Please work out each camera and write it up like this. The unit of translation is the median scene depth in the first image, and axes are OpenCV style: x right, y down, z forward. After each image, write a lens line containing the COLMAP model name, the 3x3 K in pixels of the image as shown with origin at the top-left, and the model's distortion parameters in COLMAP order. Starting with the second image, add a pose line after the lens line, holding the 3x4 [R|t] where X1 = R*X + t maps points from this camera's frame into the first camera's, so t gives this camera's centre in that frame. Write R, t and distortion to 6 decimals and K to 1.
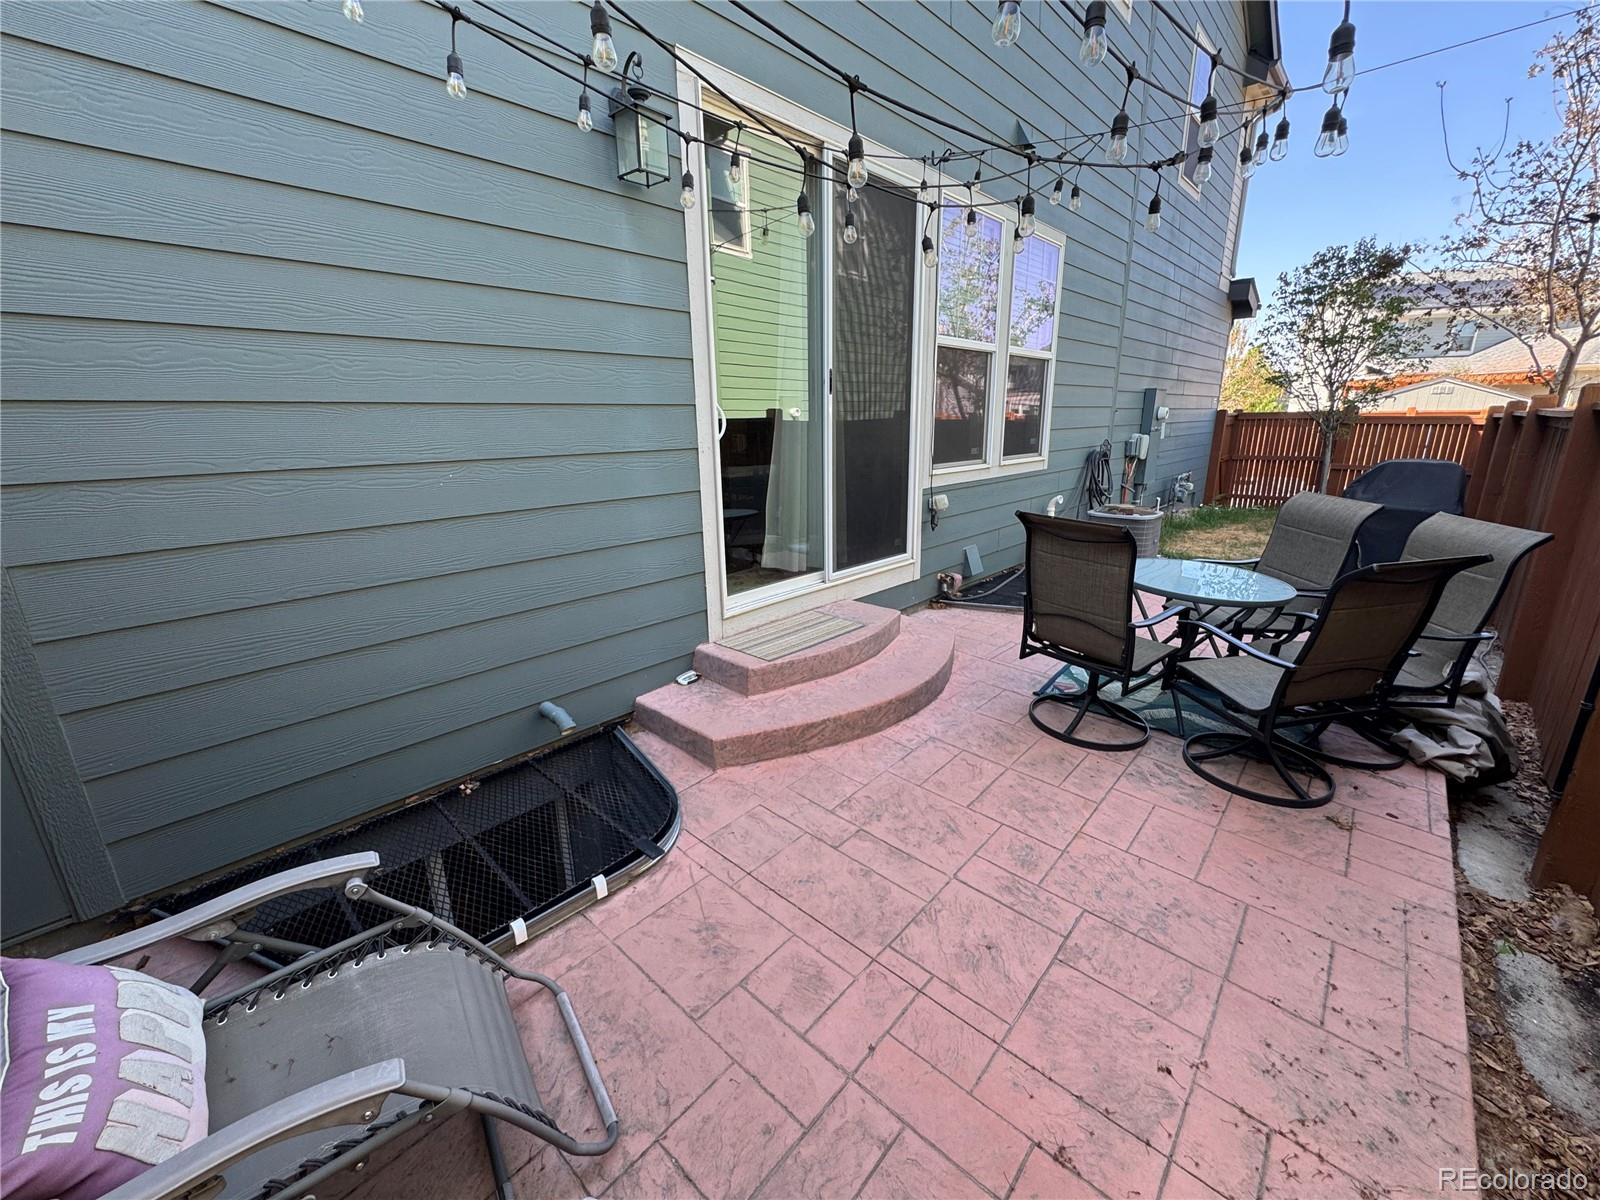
lens RADIAL K [[639.5, 0, 802.0], [0, 639.5, 598.1], [0, 0, 1]] dist [-0.002113, -0.000191]
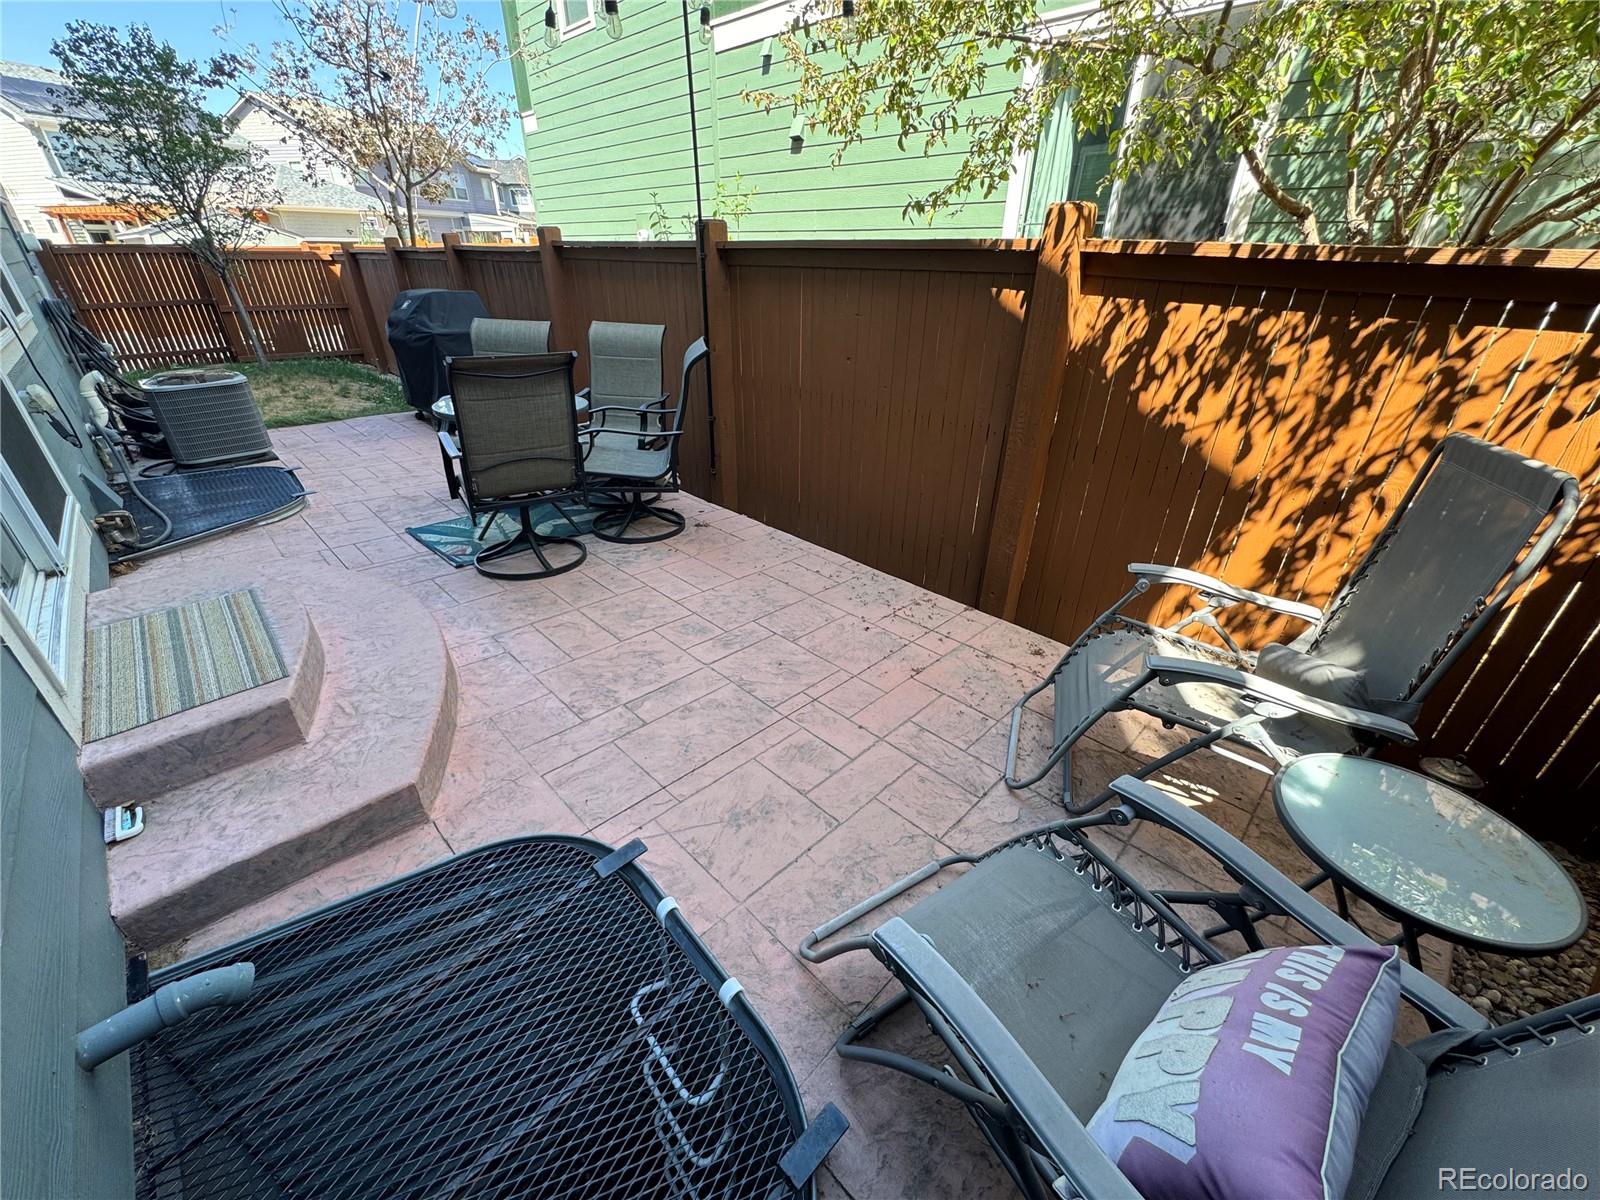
lens RADIAL K [[639.5, 0, 802.0], [0, 639.5, 598.1], [0, 0, 1]] dist [-0.002113, -0.000191]
pose [[0.055998, -0.463223, 0.884471, -0.625098], [0.261869, 0.861663, 0.434698, -0.117852], [-0.963478, 0.207273, 0.169555, 0.505306]]
